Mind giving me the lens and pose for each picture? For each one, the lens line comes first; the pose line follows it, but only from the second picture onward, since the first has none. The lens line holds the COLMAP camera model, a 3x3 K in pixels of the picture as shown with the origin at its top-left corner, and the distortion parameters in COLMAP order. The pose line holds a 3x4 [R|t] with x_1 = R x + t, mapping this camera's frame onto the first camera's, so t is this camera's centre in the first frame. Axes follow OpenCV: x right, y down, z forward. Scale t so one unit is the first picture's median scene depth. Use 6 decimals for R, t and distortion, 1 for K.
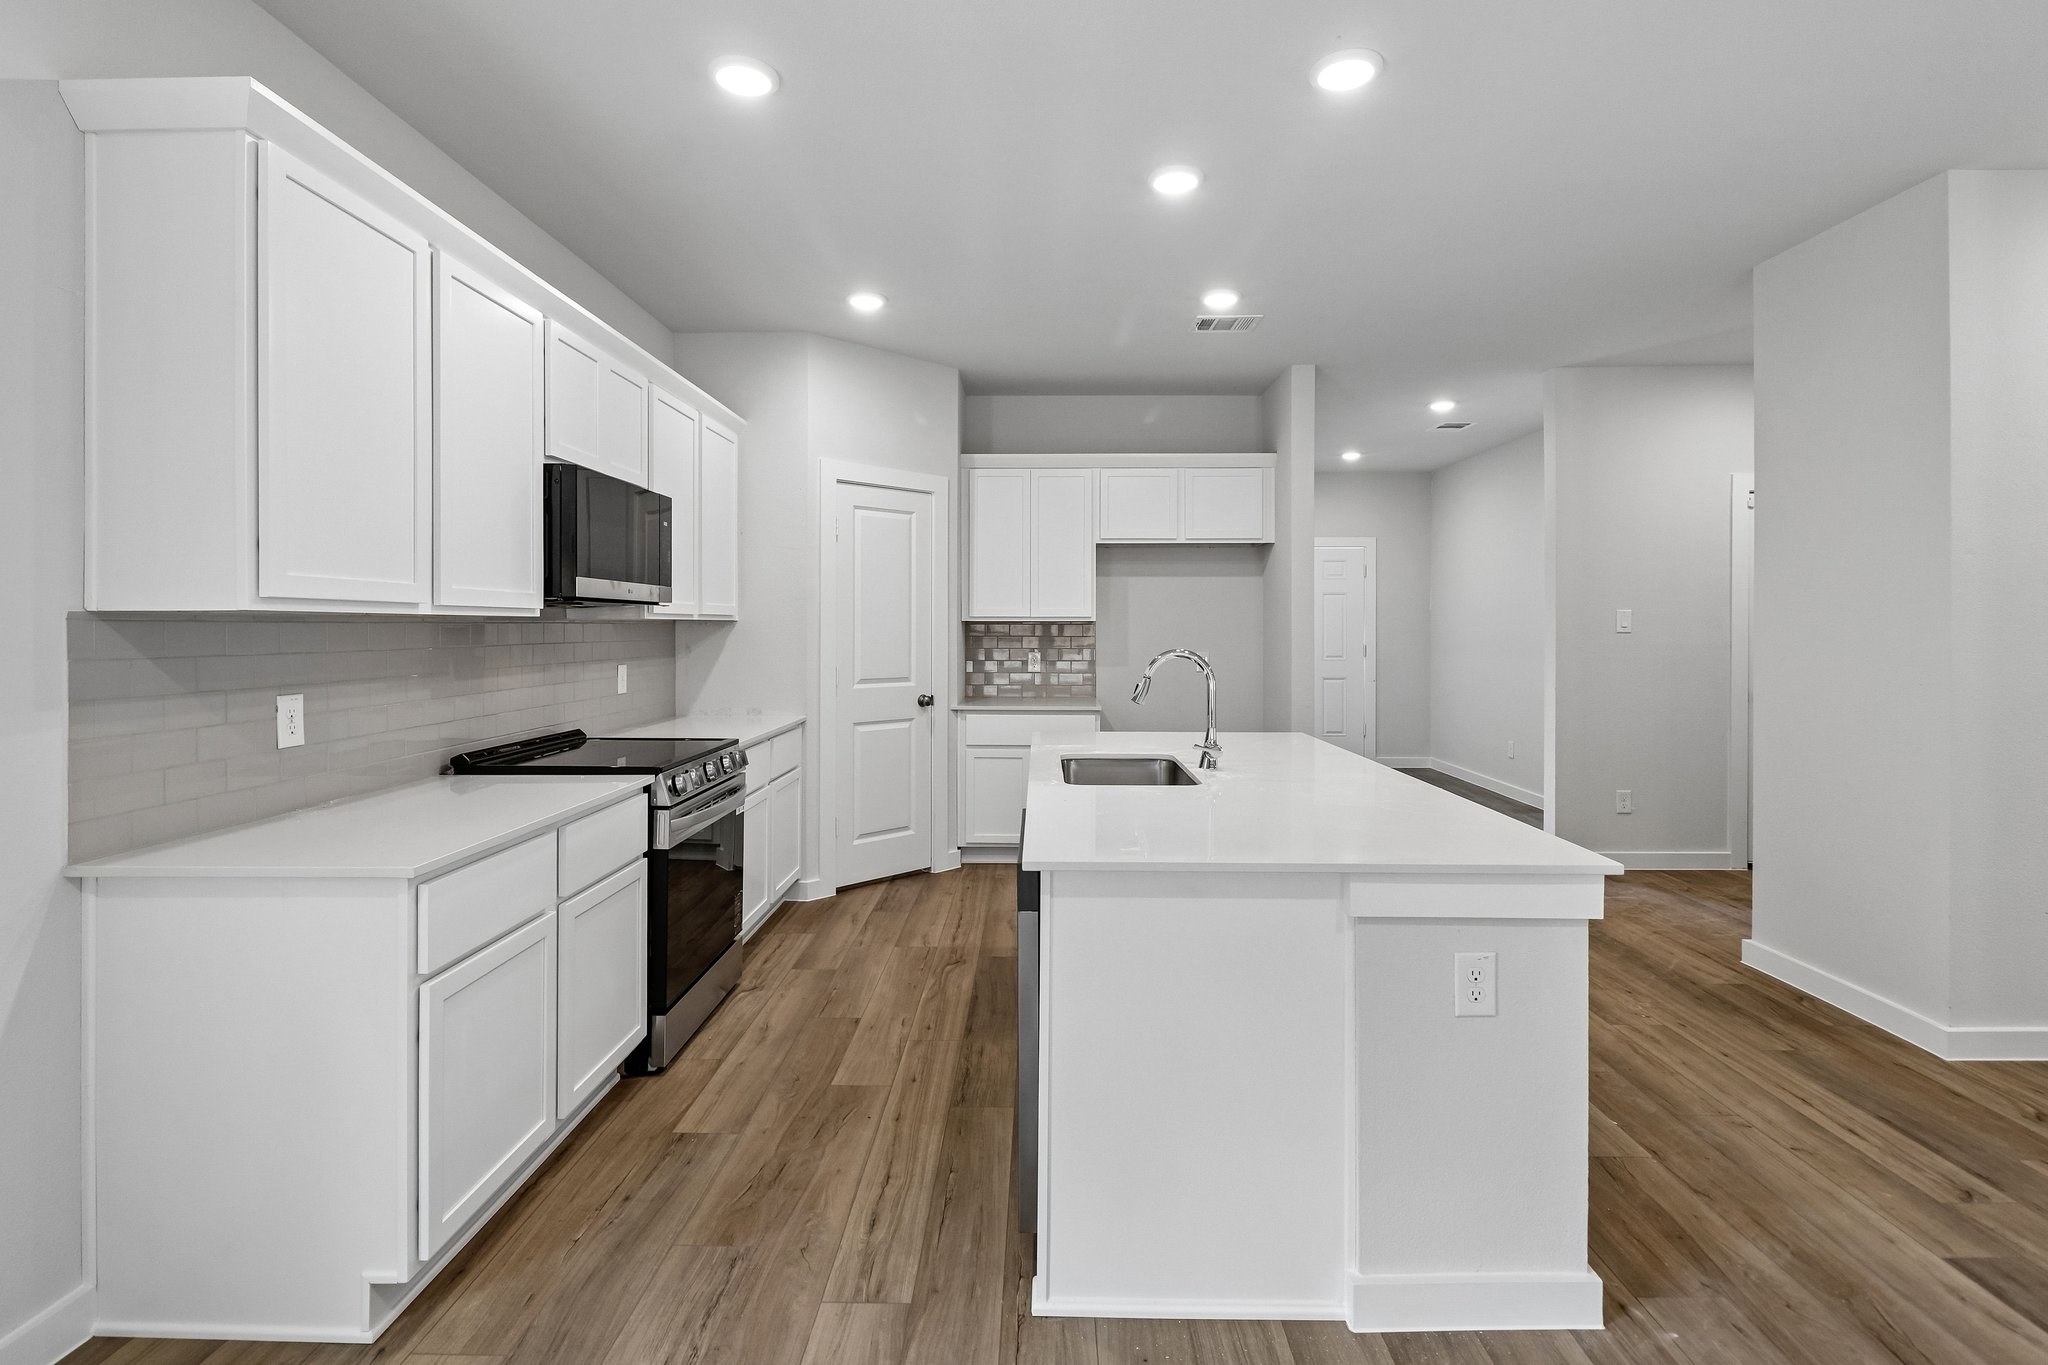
lens RADIAL K [[965.1, 0, 1023.5], [0, 965.1, 630.0], [0, 0, 1]] dist [0.000198, -0.010487]
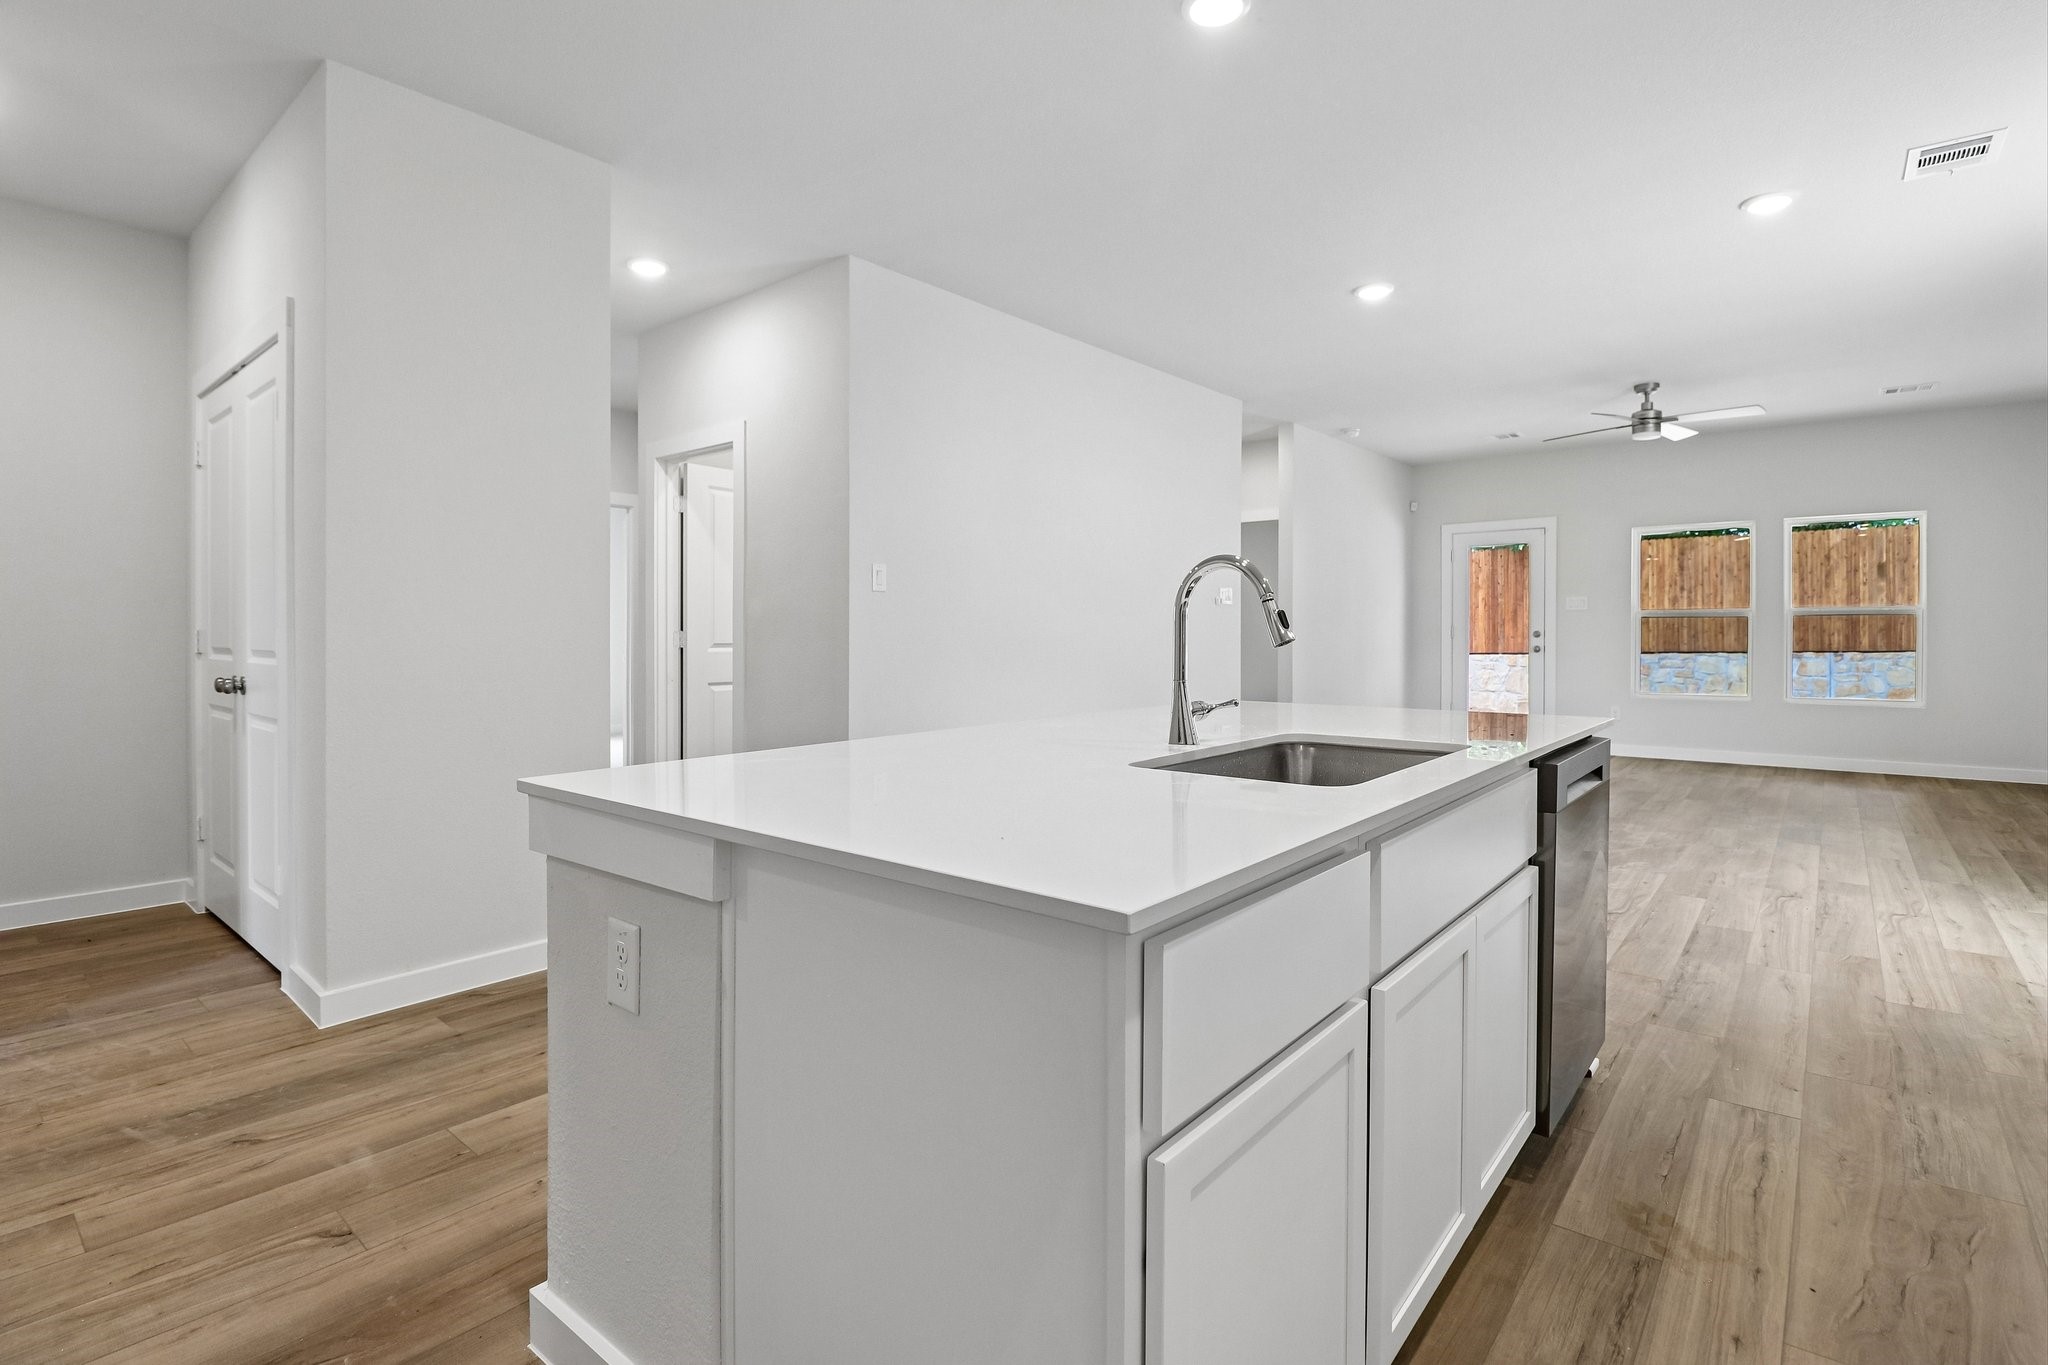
lens RADIAL K [[965.1, 0, 1030.2], [0, 965.1, 641.6], [0, 0, 1]] dist [0.000198, -0.010487]
pose [[-0.778740, -0.007897, 0.627297, -0.124001], [0.002279, 0.999879, 0.015416, 0.061806], [-0.627342, 0.013434, -0.778628, 1.496046]]
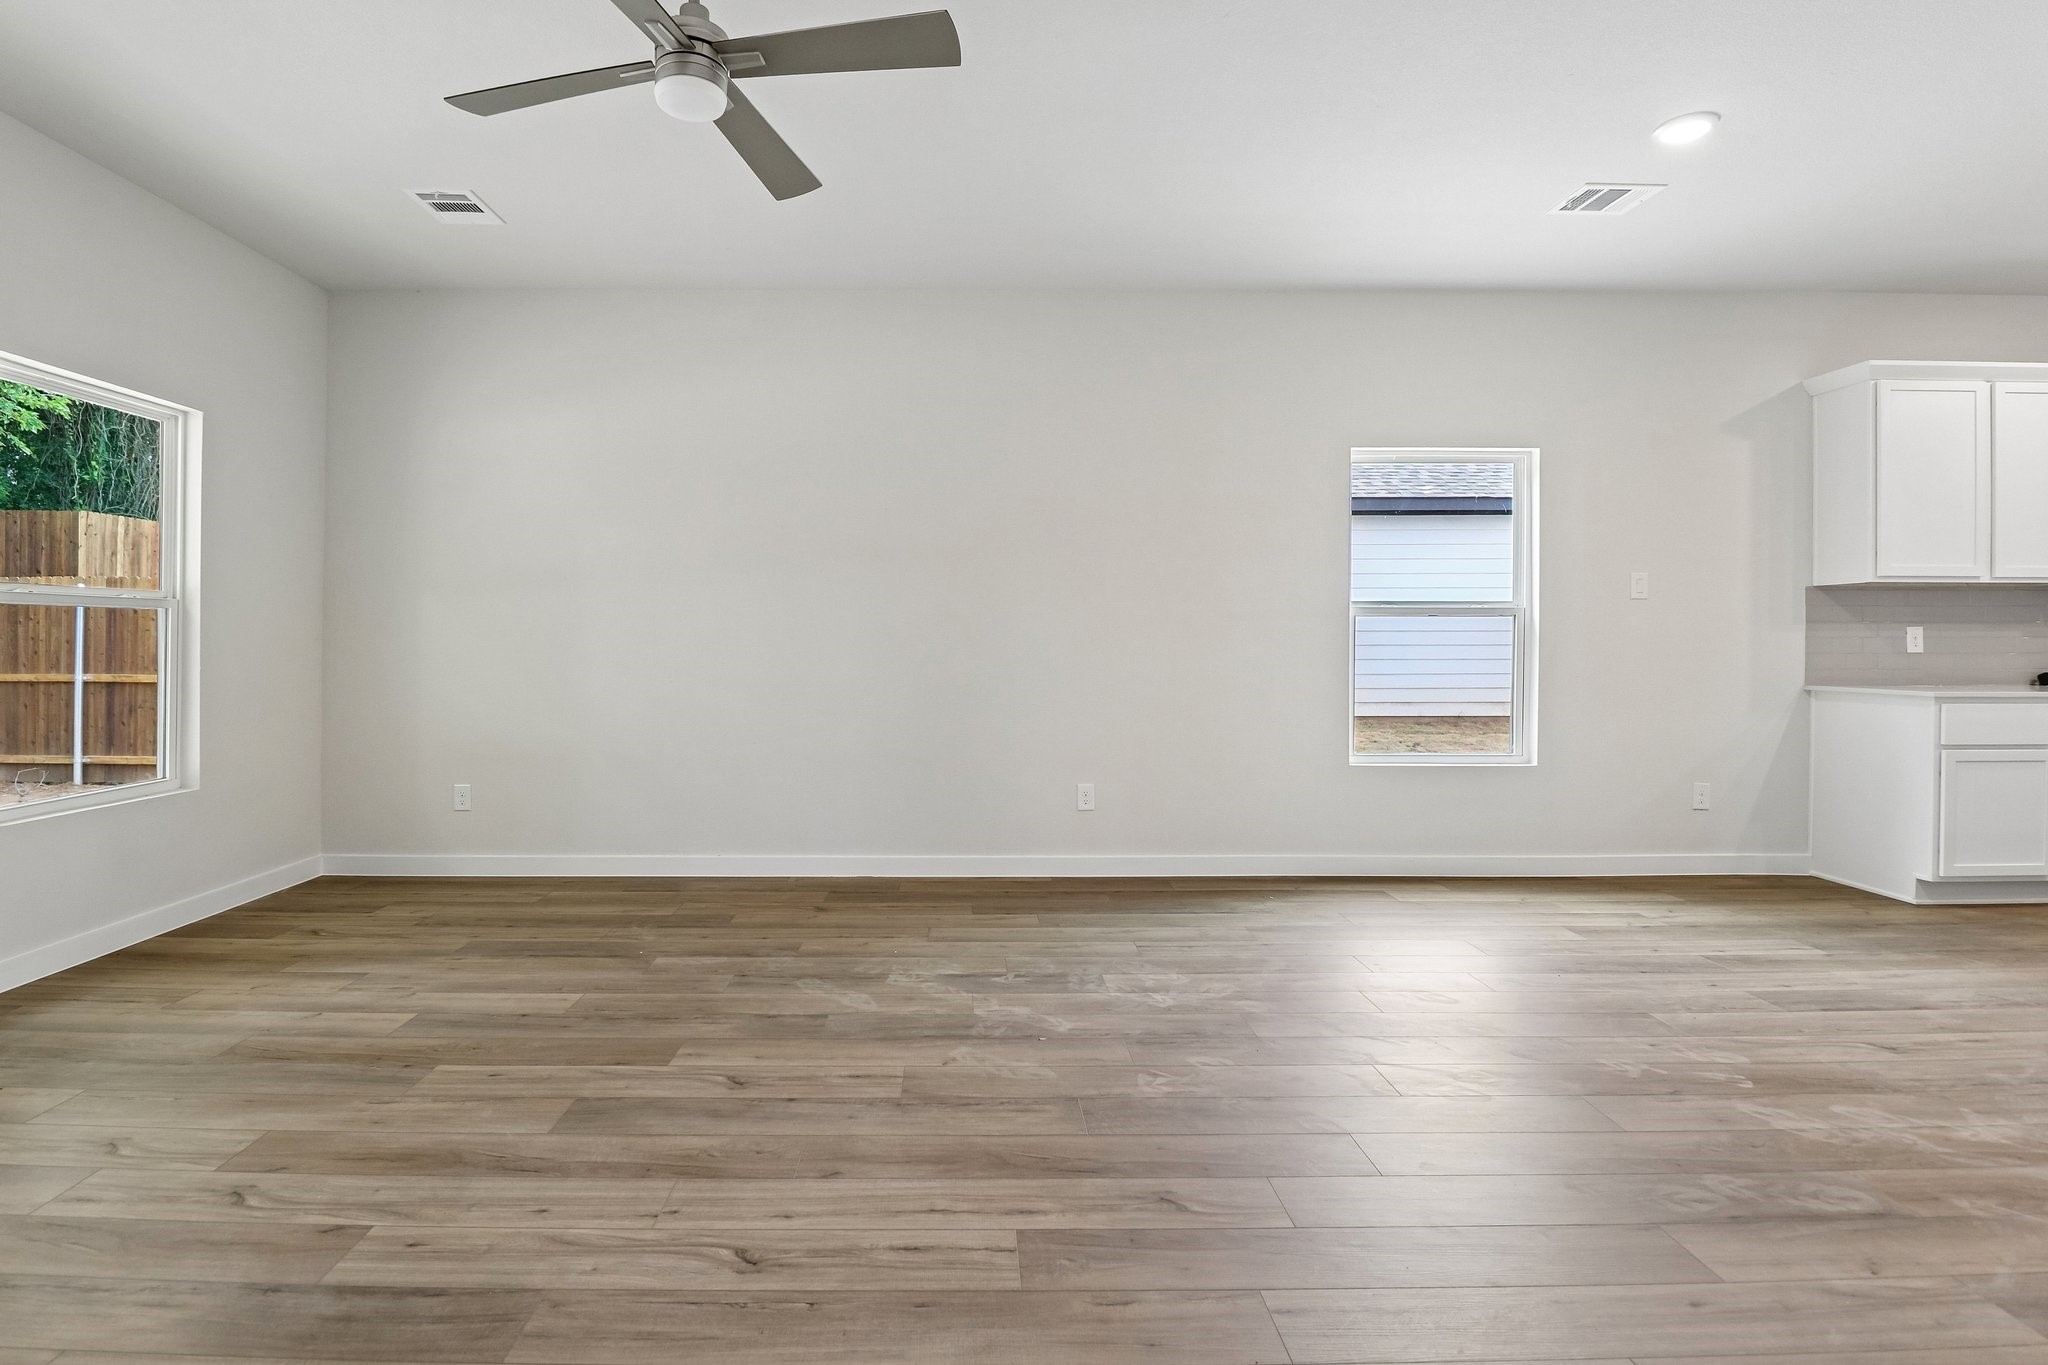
lens RADIAL K [[1006.9, 0, 962.2], [0, 1006.9, 648.5], [0, 0, 1]] dist [-0.013178, -0.005639]
pose [[0.015782, 0.007262, -0.999849, 0.911957], [-0.003162, 0.999969, 0.007213, 0.075642], [0.999870, 0.003048, 0.015804, -0.729948]]
